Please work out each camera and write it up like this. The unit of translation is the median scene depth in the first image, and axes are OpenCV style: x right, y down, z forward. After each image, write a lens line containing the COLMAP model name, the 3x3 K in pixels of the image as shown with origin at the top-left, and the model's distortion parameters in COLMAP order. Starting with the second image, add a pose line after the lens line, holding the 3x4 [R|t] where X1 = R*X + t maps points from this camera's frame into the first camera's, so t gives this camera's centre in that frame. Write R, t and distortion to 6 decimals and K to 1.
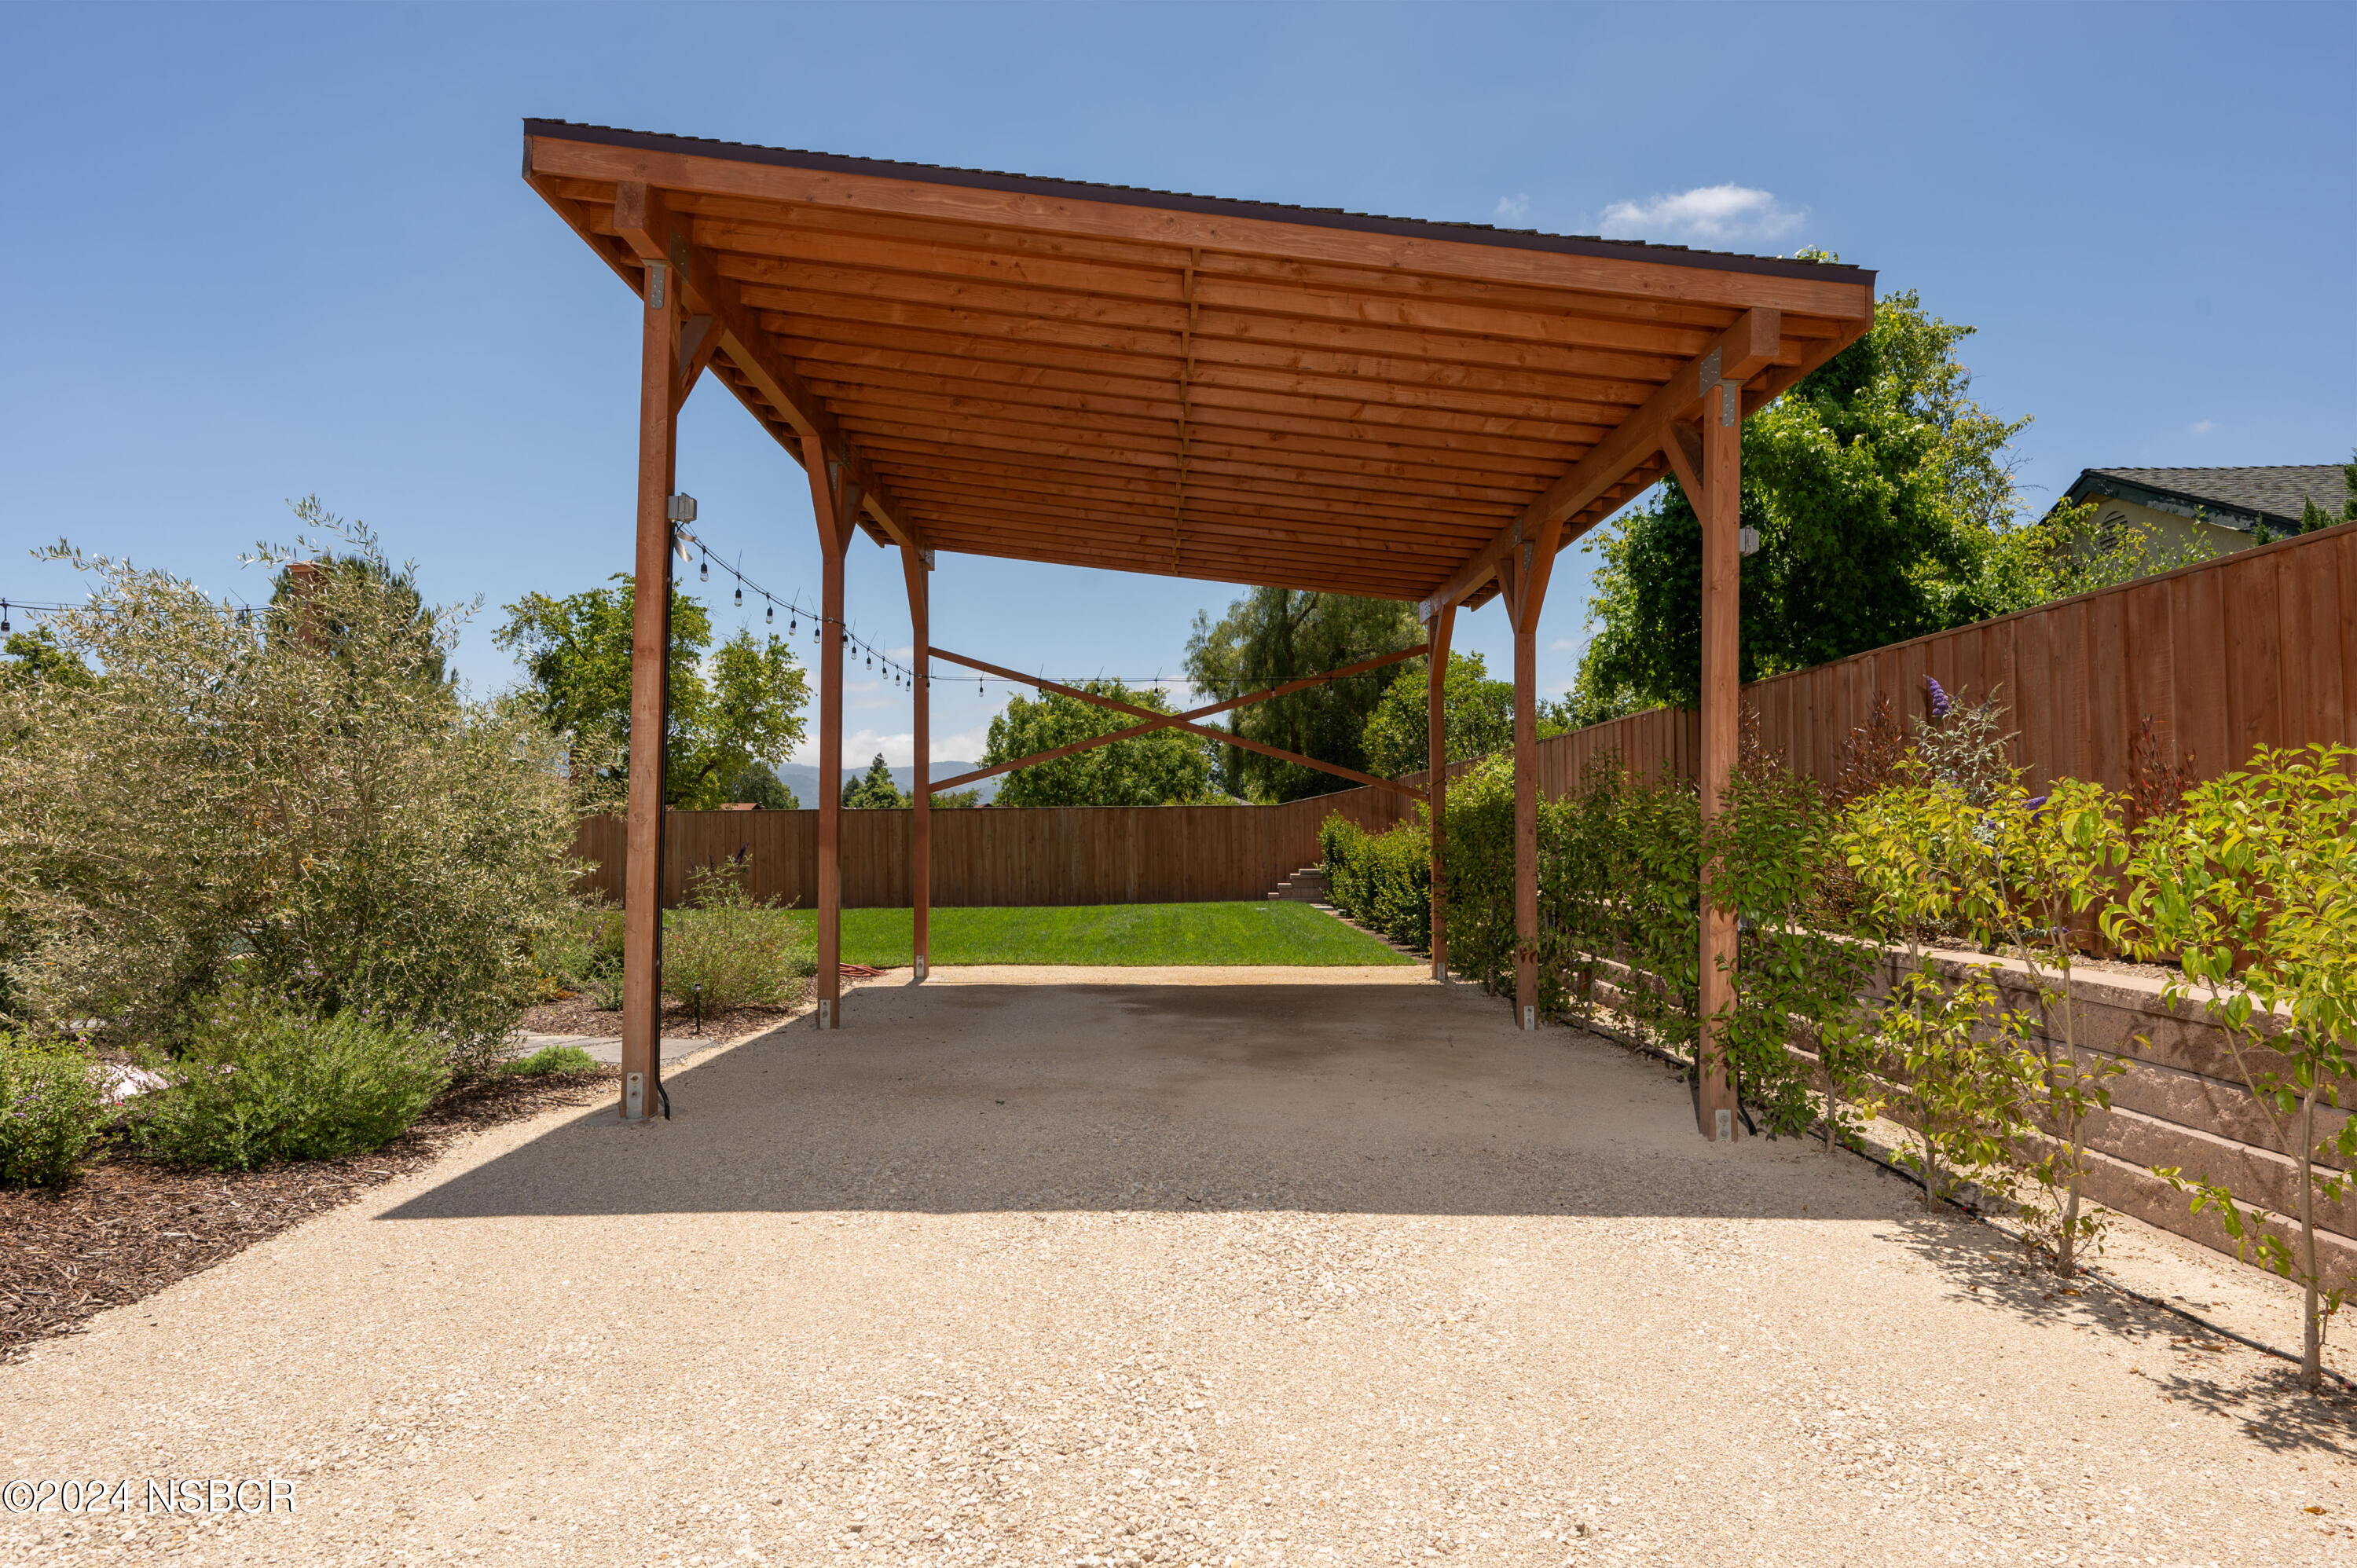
lens RADIAL K [[1438.1, 0, 1178.5], [0, 1438.1, 784.0], [0, 0, 1]] dist [-0.001970, 0.000820]
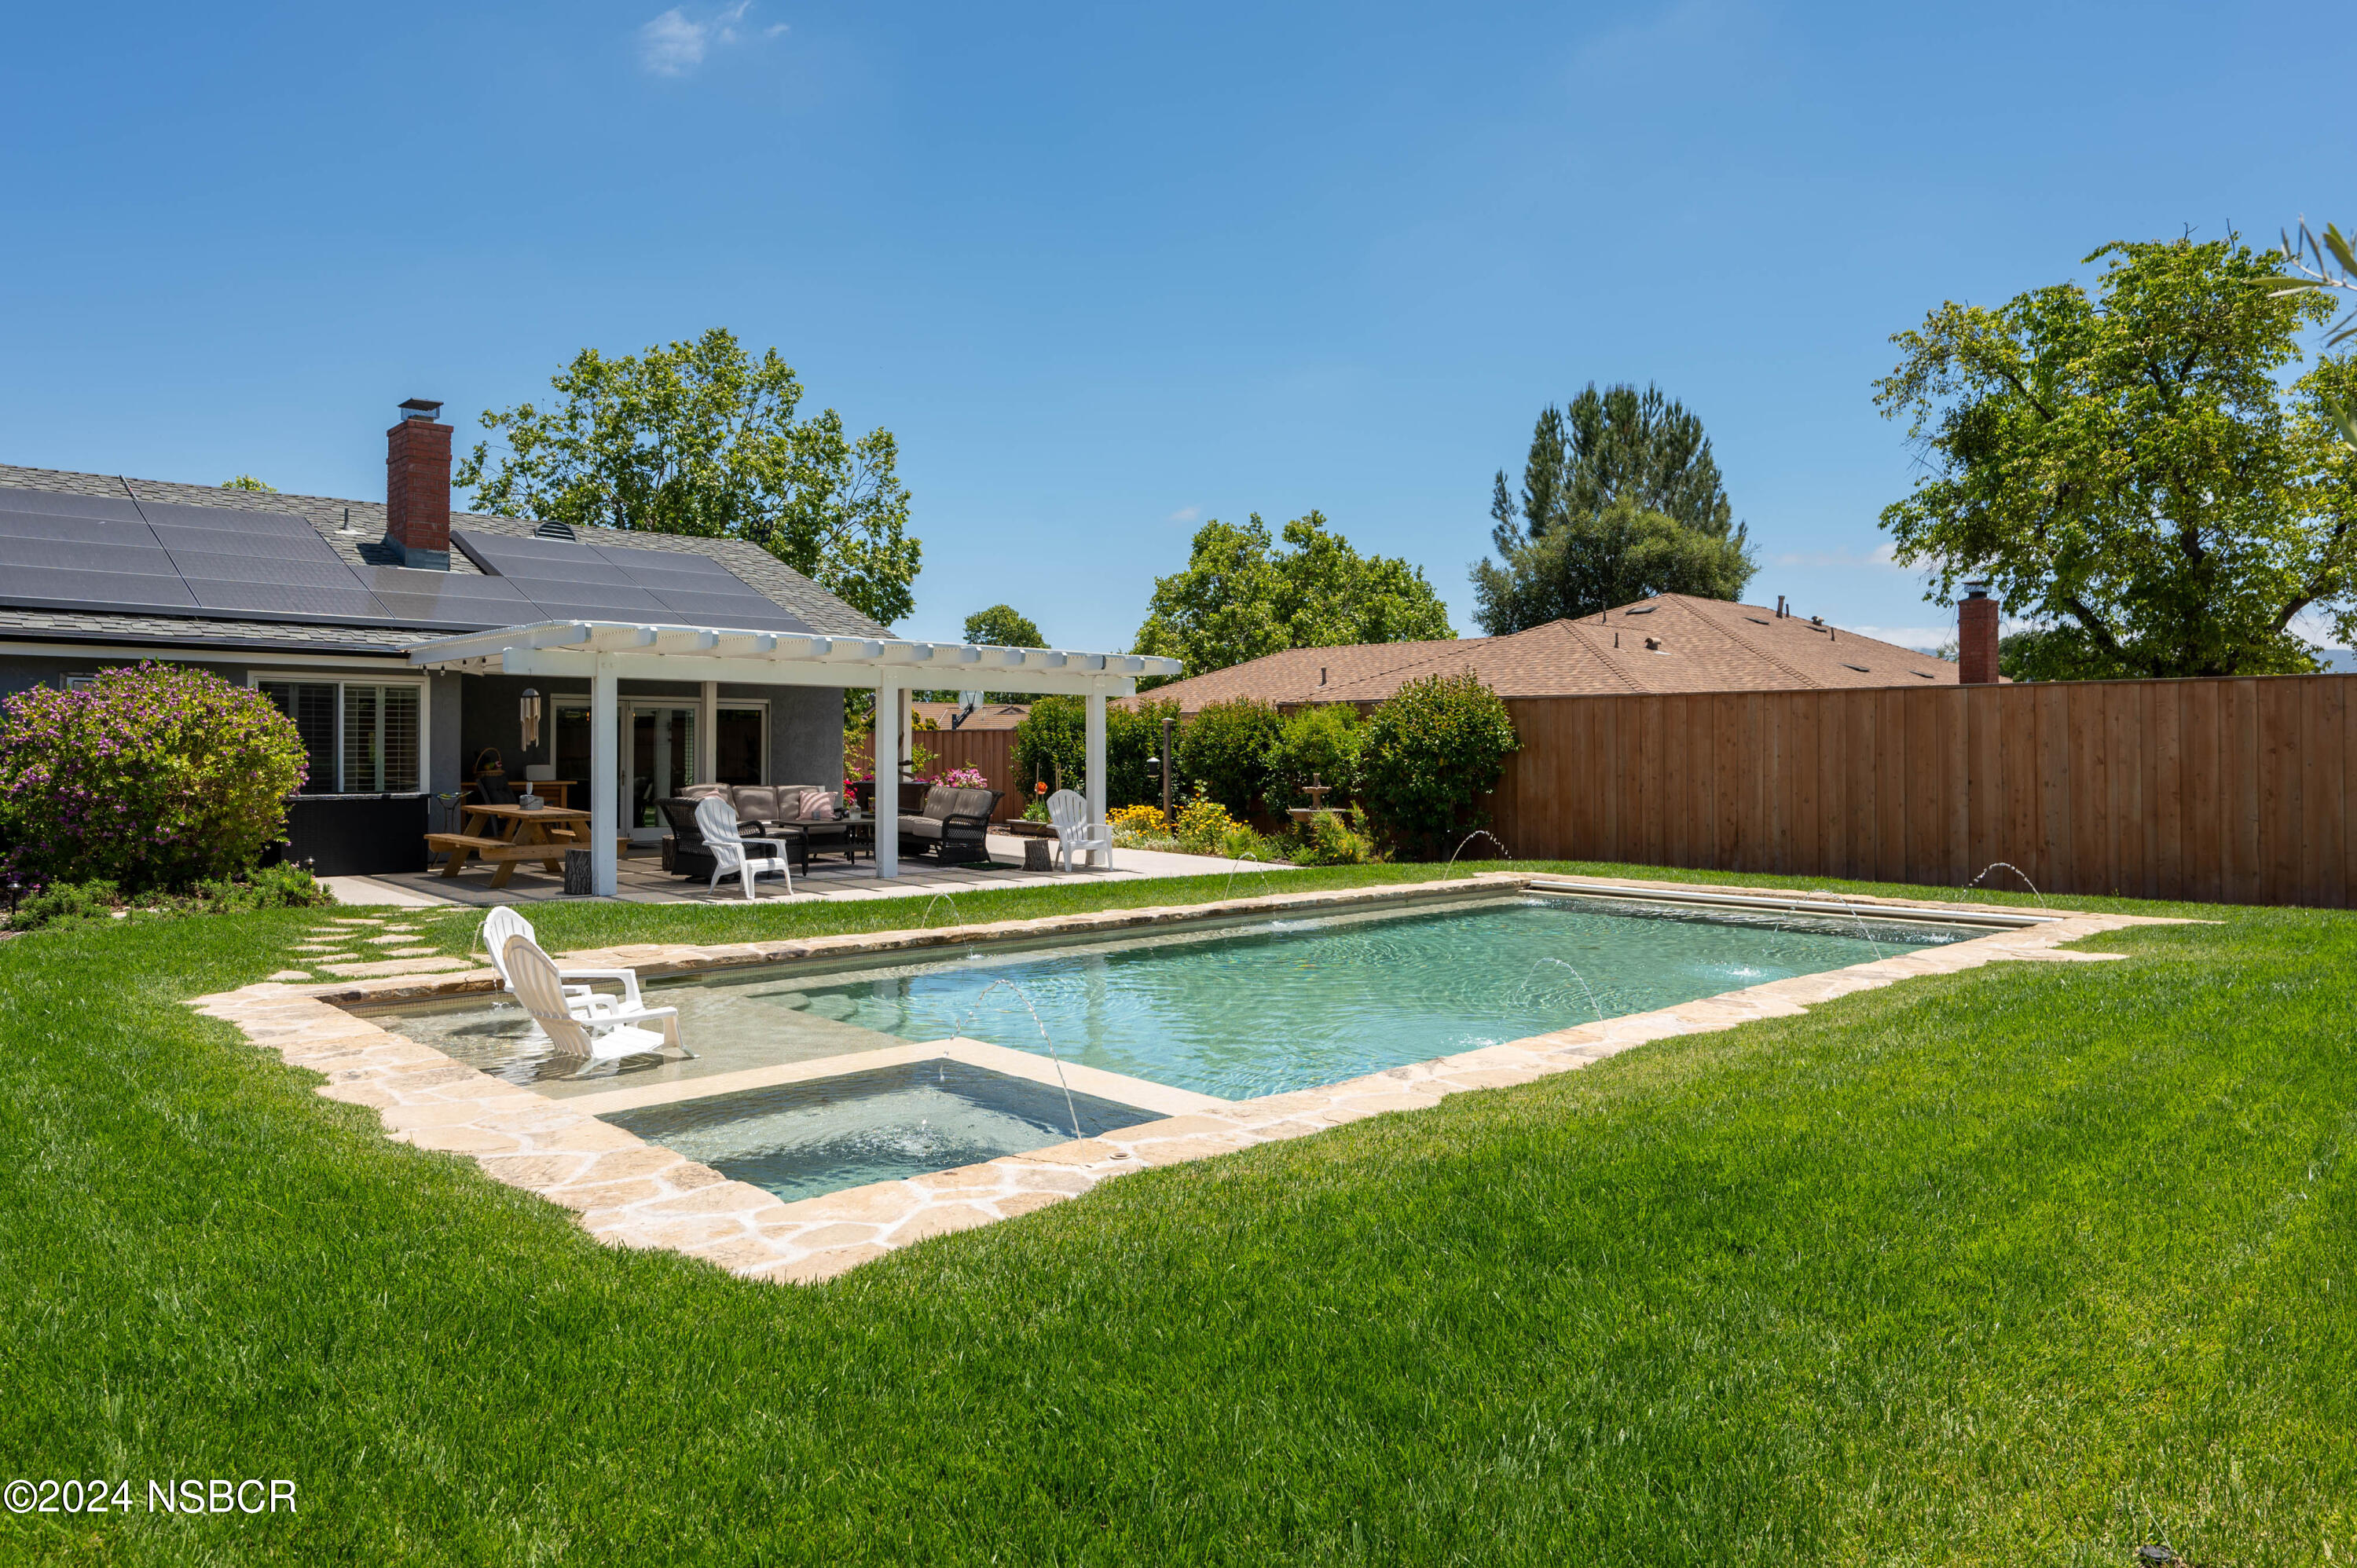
lens RADIAL K [[1438.1, 0, 1178.5], [0, 1438.1, 784.0], [0, 0, 1]] dist [-0.001970, 0.000820]
pose [[0.698651, 0.020450, -0.715170, -0.248772], [0.023677, 0.998383, 0.051678, 0.018875], [0.715071, -0.053038, 0.697037, 0.374615]]
